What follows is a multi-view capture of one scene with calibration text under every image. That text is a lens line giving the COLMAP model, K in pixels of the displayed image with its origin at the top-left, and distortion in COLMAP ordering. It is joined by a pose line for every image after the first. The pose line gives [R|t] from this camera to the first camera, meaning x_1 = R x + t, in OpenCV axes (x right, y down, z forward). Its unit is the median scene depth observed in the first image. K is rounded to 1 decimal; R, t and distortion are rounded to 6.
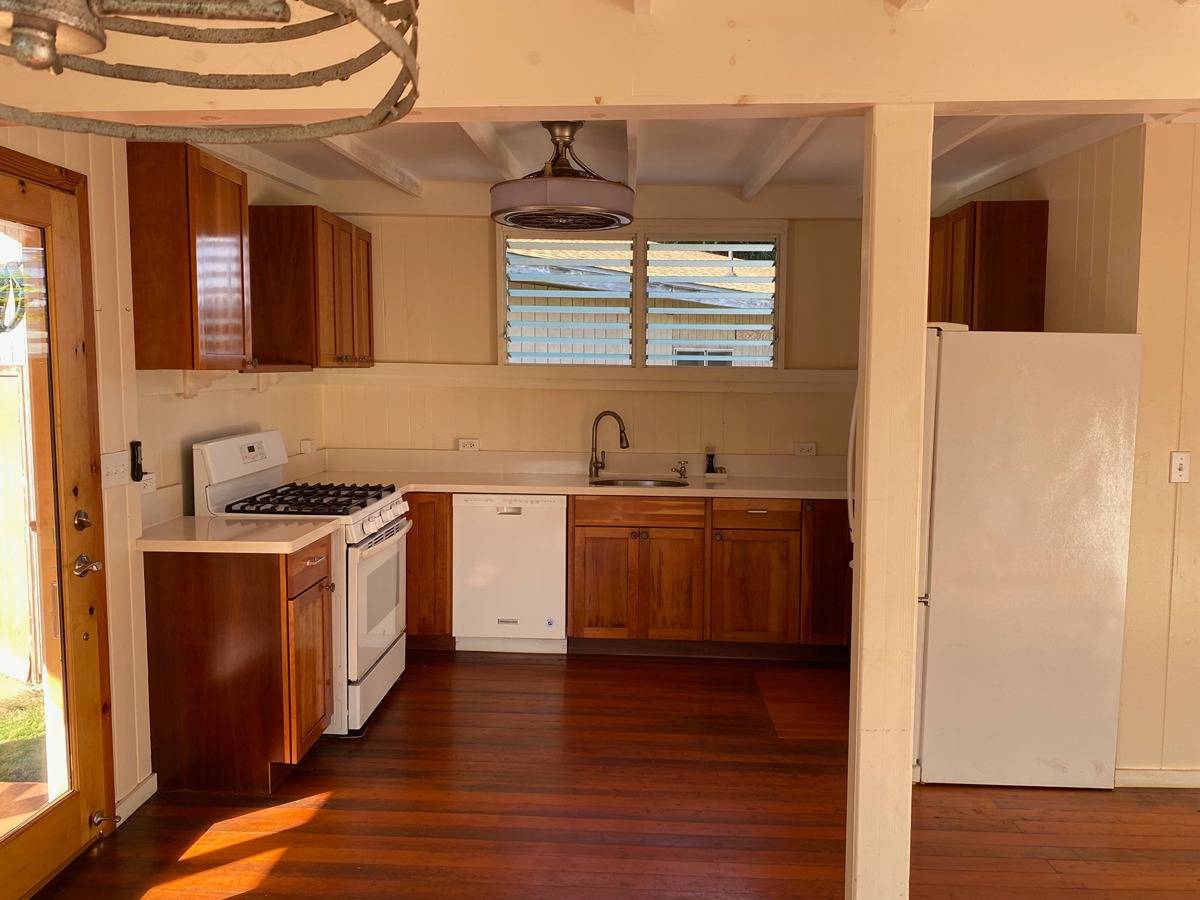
lens RADIAL K [[942.8, 0, 600.0], [0, 942.8, 450.0], [0, 0, 1]] dist [0.037467, -0.064017]
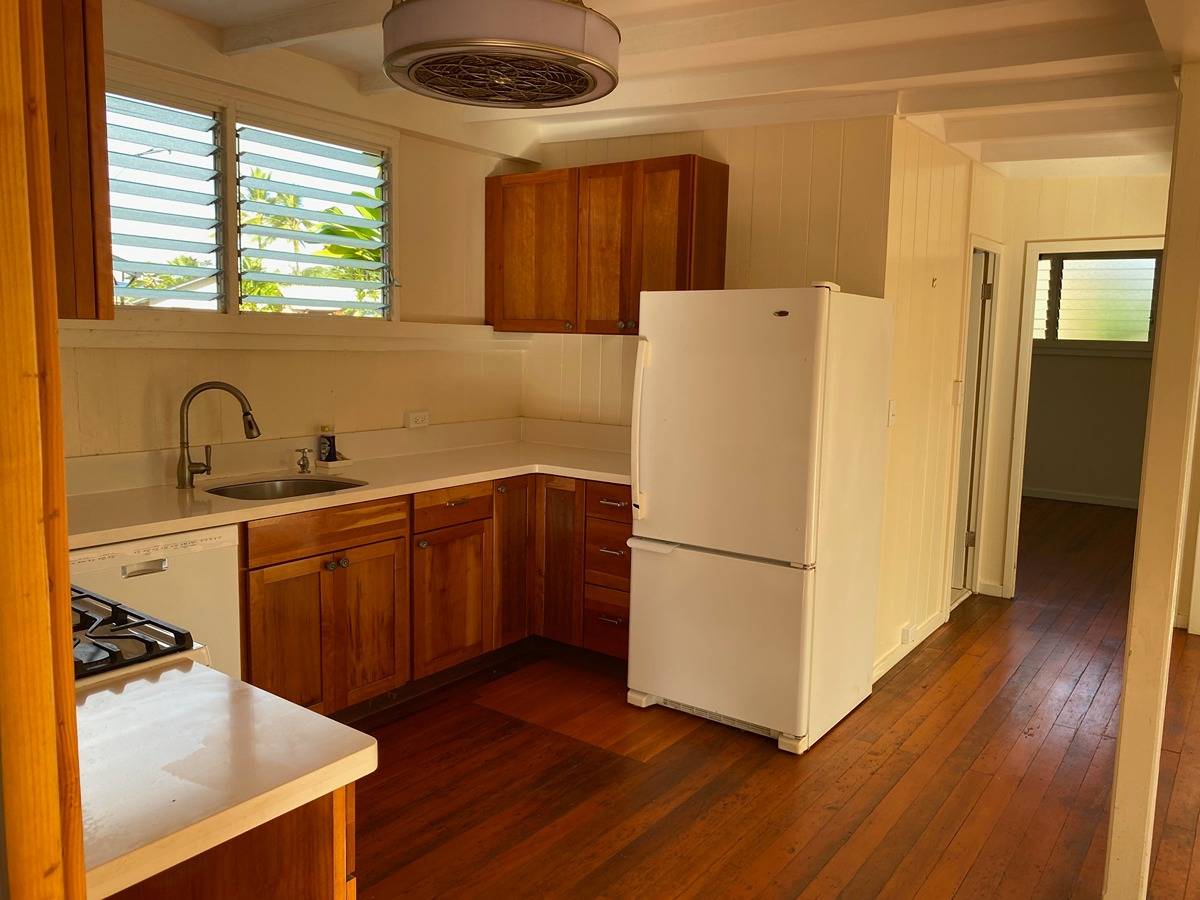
lens RADIAL K [[950.6, 0, 599.6], [0, 950.6, 425.5], [0, 0, 1]] dist [0.053794, 0.000424]
pose [[0.540645, -0.085215, 0.836924, -0.427689], [0.050688, 0.996349, 0.068703, -0.047674], [-0.839722, 0.005278, 0.542991, 0.460257]]
